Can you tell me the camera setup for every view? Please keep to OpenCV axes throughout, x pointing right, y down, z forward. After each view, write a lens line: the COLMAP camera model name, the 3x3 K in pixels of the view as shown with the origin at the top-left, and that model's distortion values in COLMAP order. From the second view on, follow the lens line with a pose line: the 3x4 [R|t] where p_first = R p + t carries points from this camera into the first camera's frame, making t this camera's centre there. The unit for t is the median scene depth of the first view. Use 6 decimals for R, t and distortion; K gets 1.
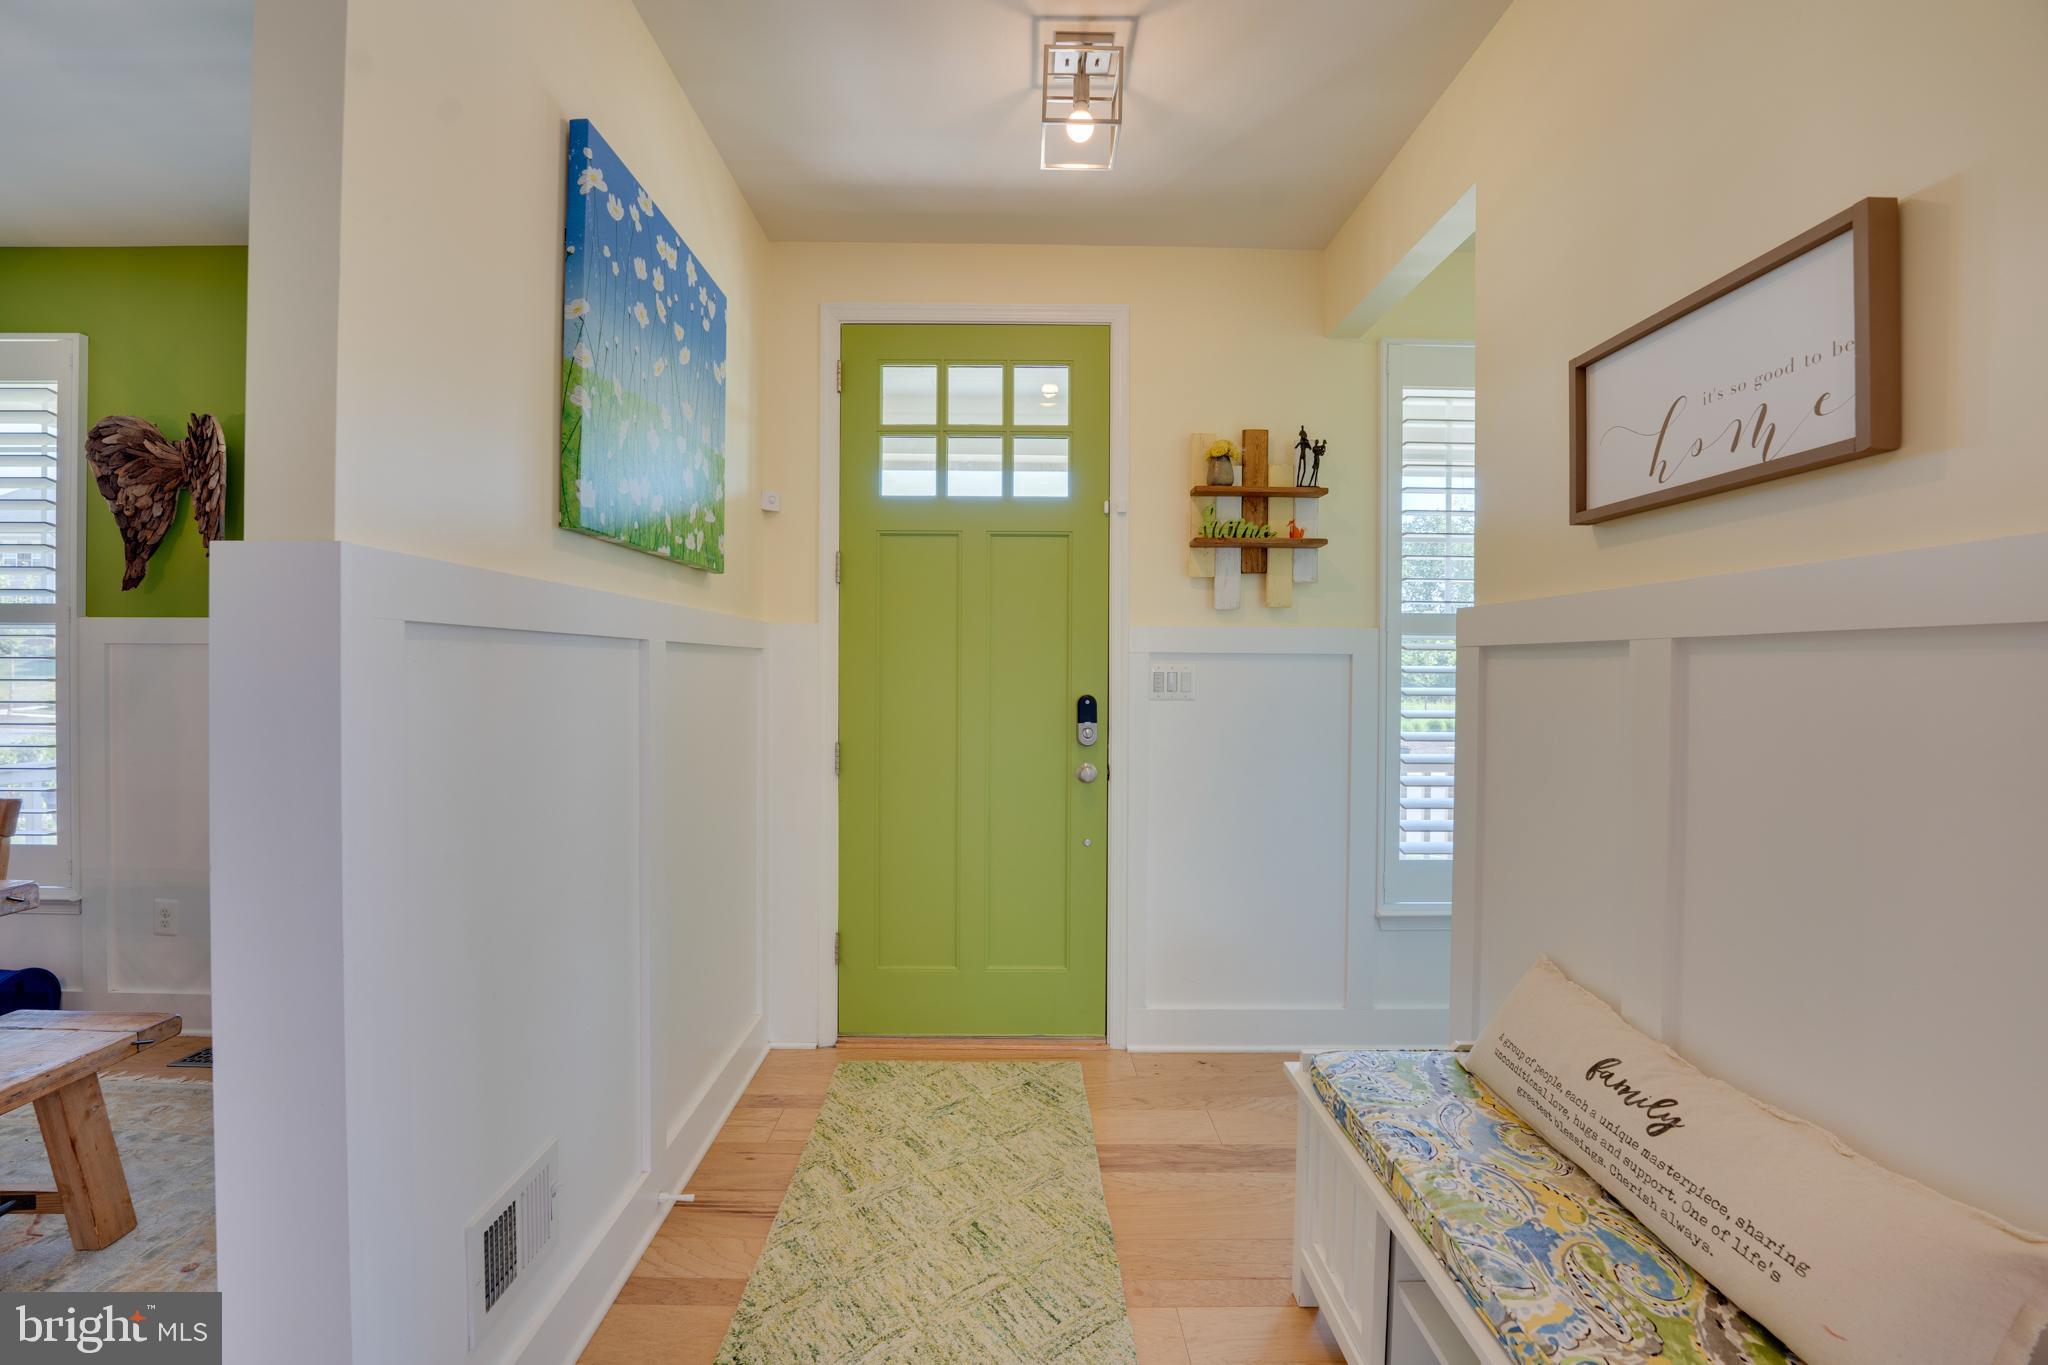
lens RADIAL K [[827.6, 0, 1022.1], [0, 827.6, 677.0], [0, 0, 1]] dist [-0.027325, 0.002618]
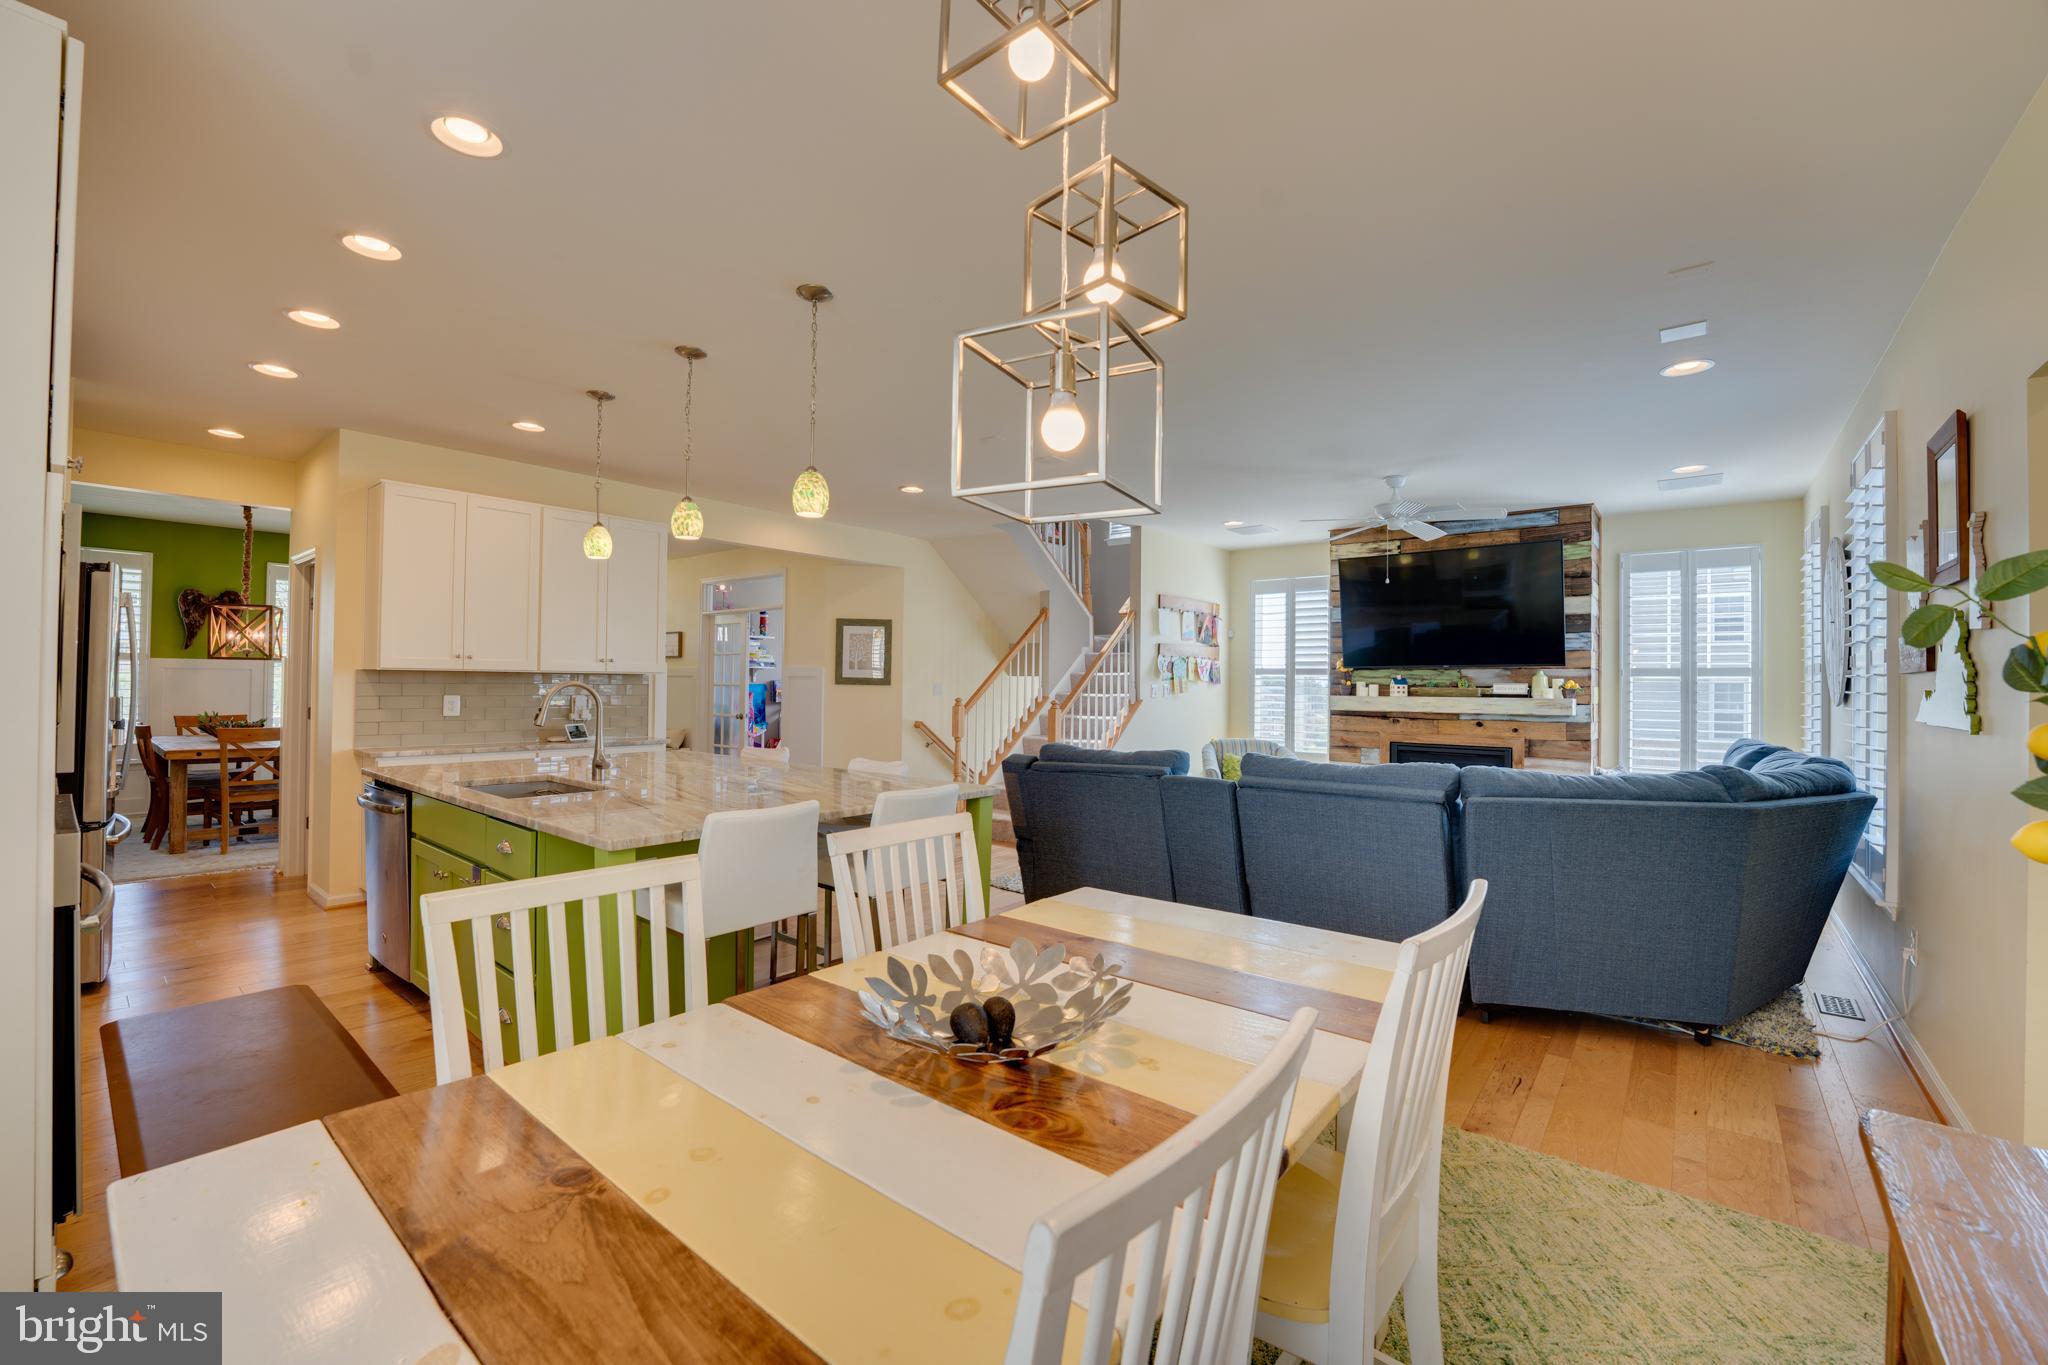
lens RADIAL K [[827.6, 0, 1021.3], [0, 827.6, 676.9], [0, 0, 1]] dist [-0.027325, 0.002618]
pose [[0.640928, 0.003825, 0.767591, -1.415942], [0.000070, 0.999987, -0.005042, 0.003380], [-0.767601, 0.003286, 0.640920, -3.079107]]
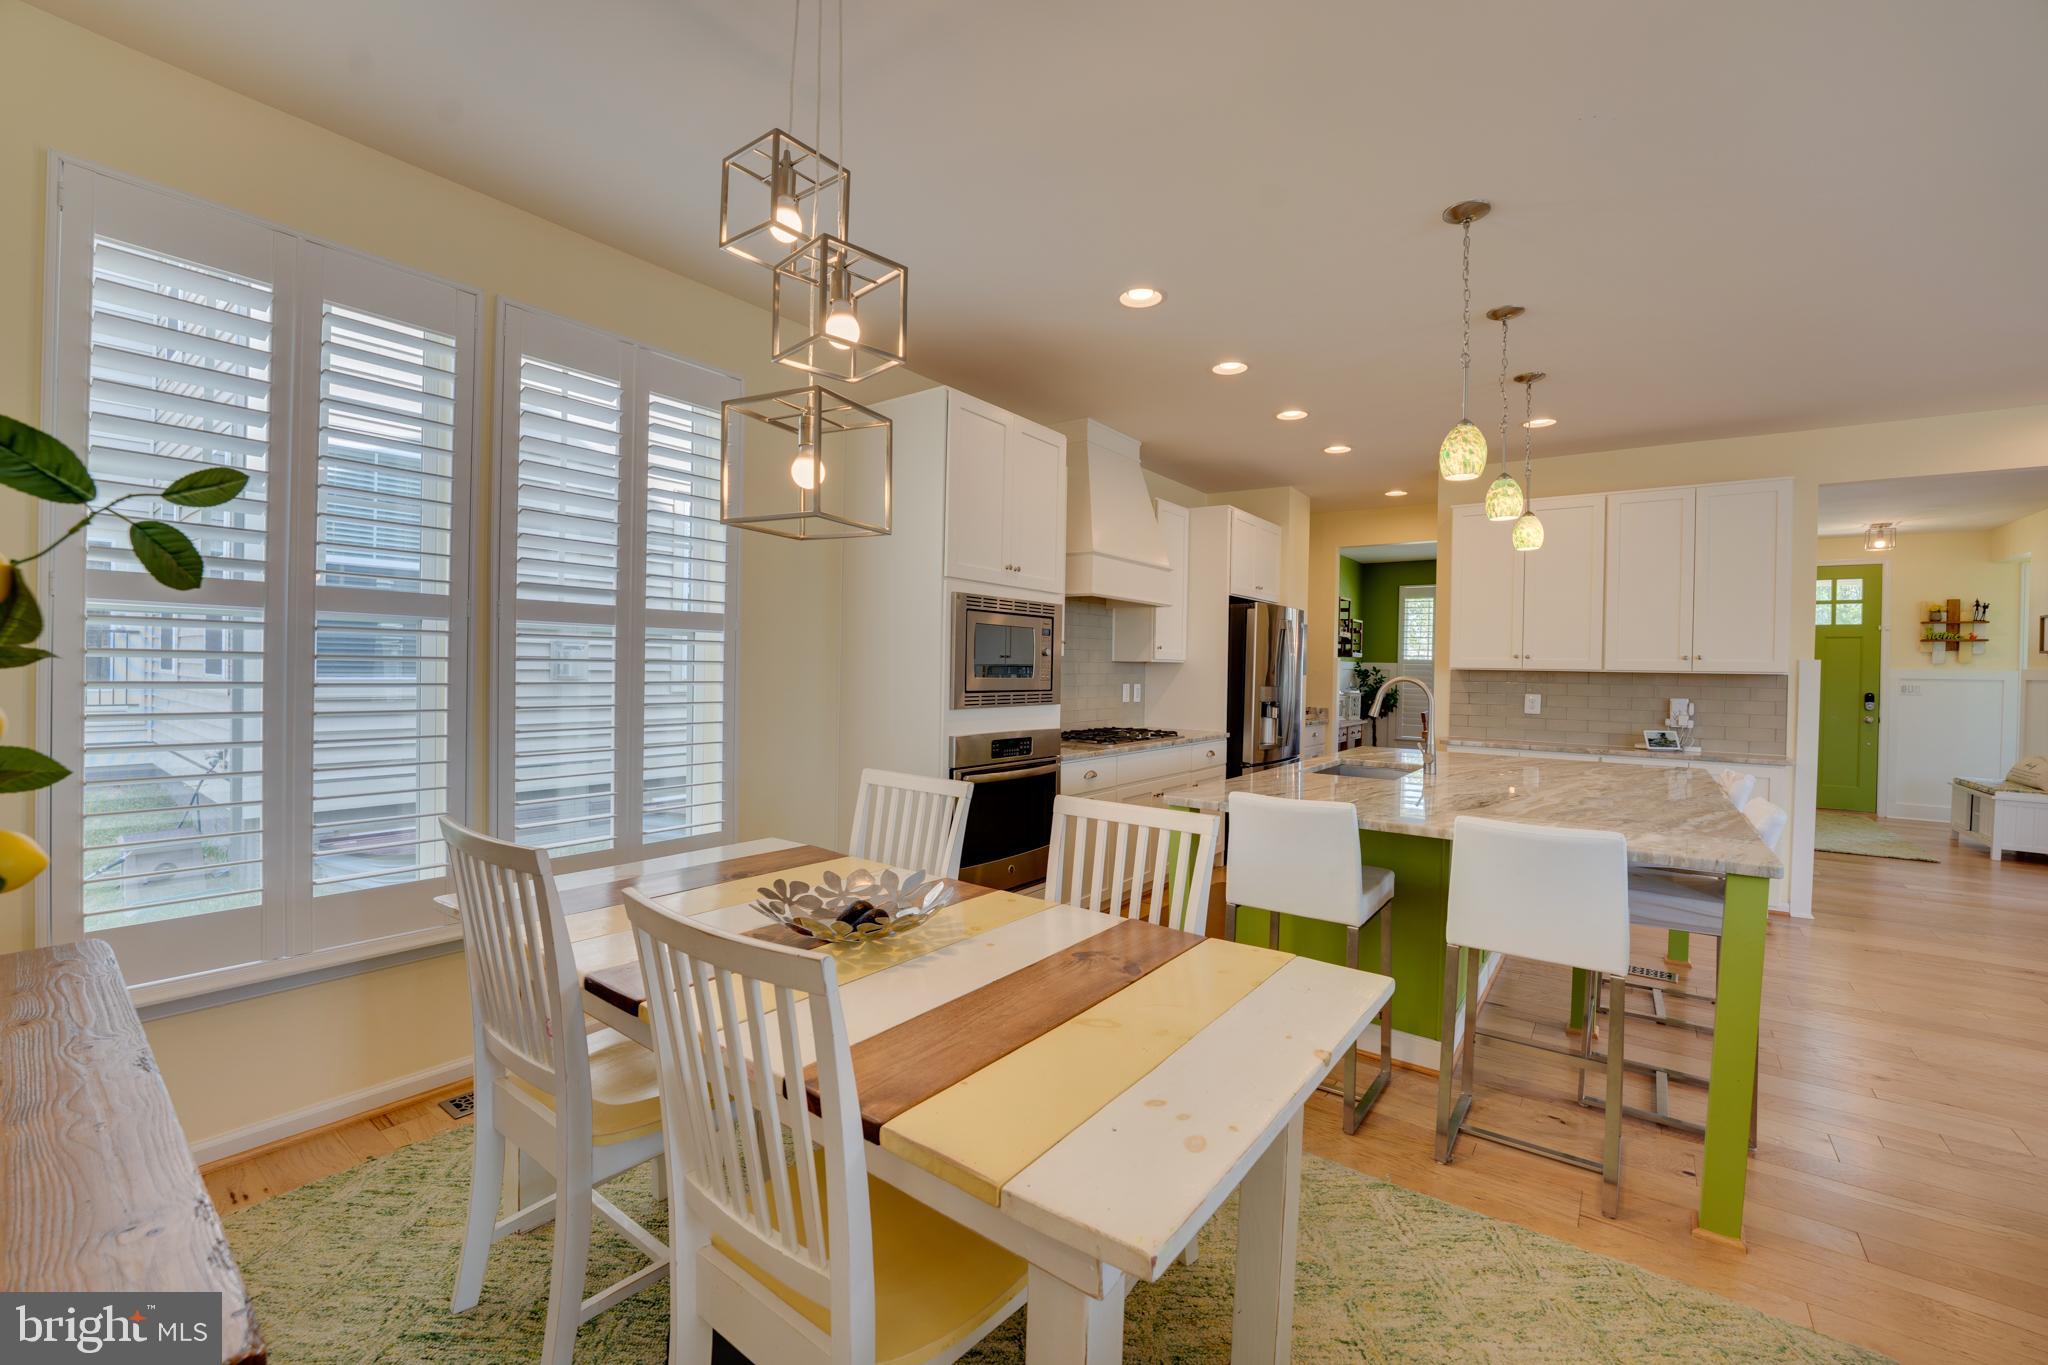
lens RADIAL K [[827.6, 0, 1017.1], [0, 827.6, 674.4], [0, 0, 1]] dist [-0.027325, 0.002618]
pose [[0.791281, 0.012818, -0.611318, -0.583923], [-0.017483, 0.999846, -0.001665, 0.014580], [0.611203, 0.012005, 0.791383, -3.179032]]
